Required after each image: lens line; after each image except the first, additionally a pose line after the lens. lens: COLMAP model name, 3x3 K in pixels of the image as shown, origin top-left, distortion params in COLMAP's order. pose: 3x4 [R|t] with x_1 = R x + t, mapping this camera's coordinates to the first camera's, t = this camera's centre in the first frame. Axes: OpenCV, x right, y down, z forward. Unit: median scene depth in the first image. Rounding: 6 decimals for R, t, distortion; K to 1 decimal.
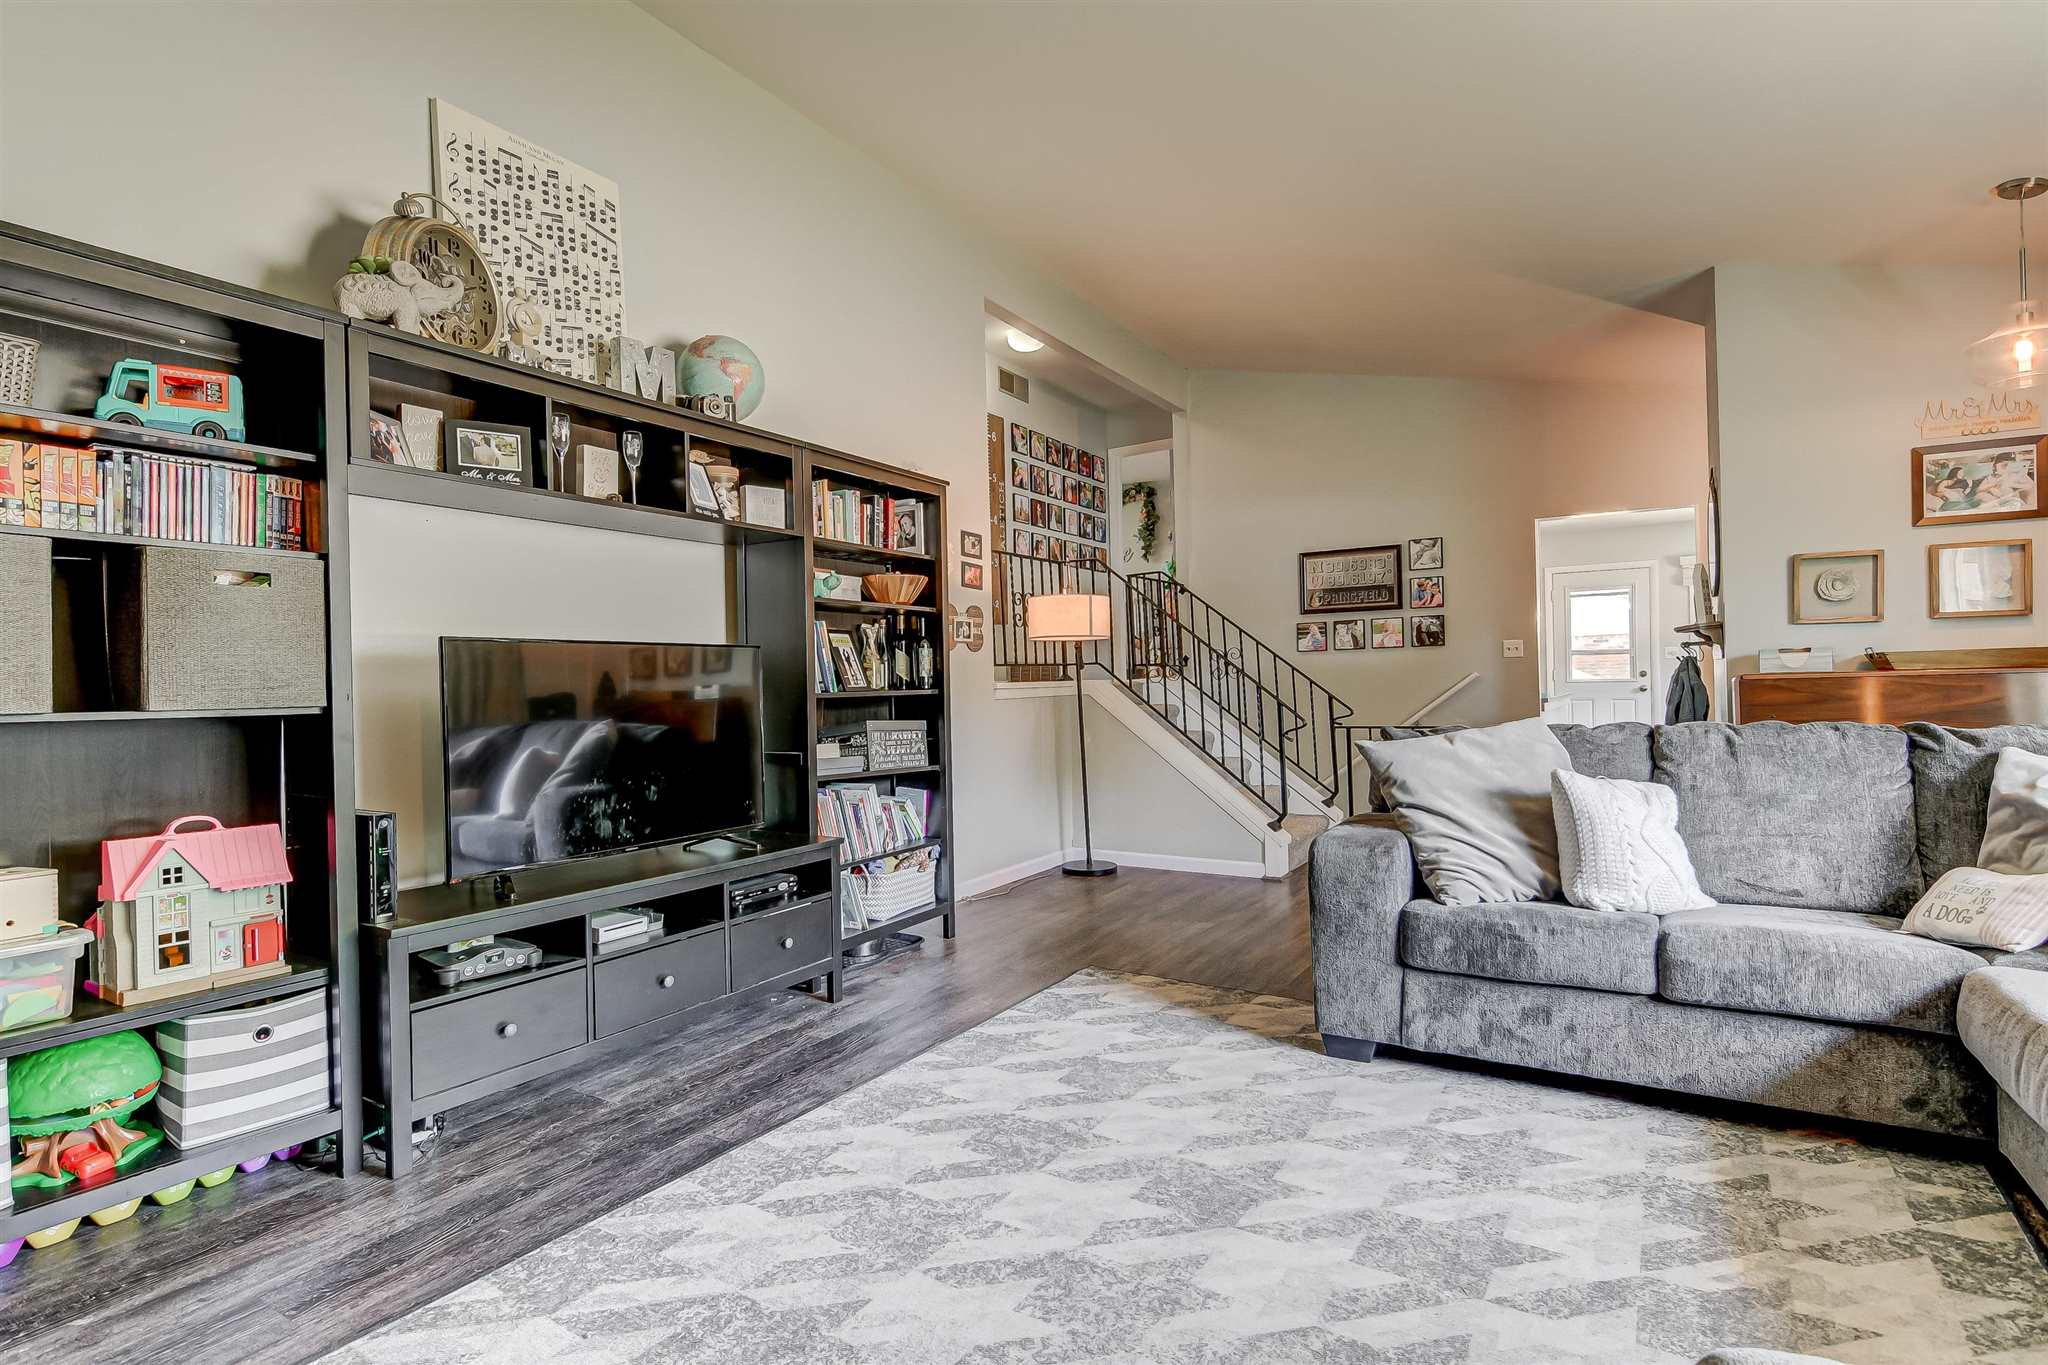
lens RADIAL K [[1002.9, 0, 1006.8], [0, 1002.9, 685.3], [0, 0, 1]] dist [0.000911, -0.002086]
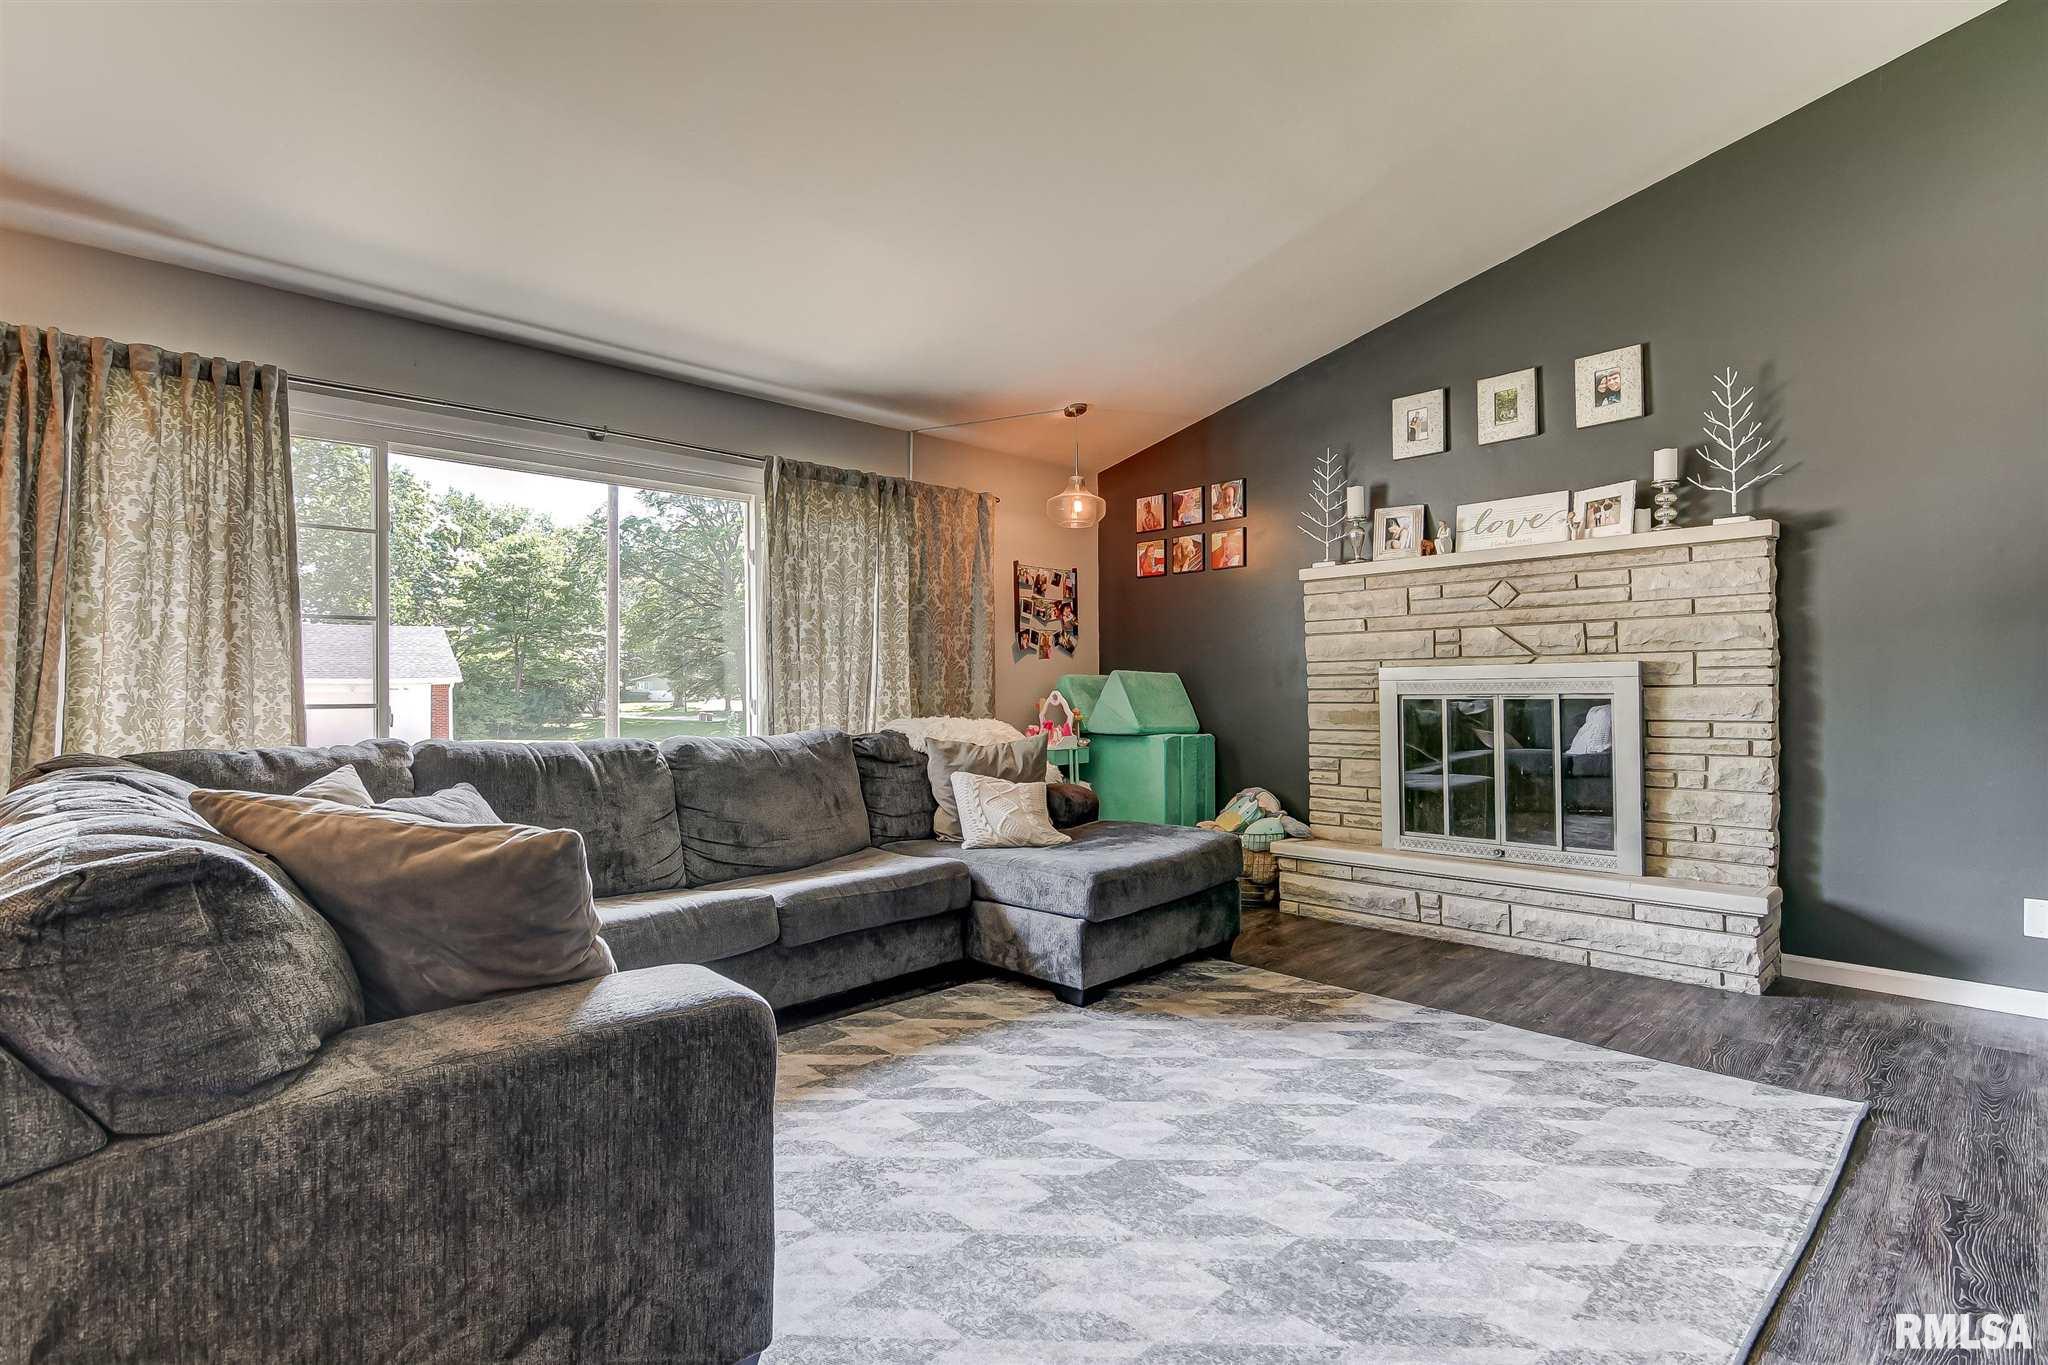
lens RADIAL K [[981.8, 0, 1009.6], [0, 981.8, 684.9], [0, 0, 1]] dist [0.018452, -0.015174]
pose [[-0.970714, 0.033744, 0.237857, 0.043358], [0.032066, 0.999426, -0.010918, -0.000880], [-0.238089, -0.002971, -0.971239, 1.441804]]
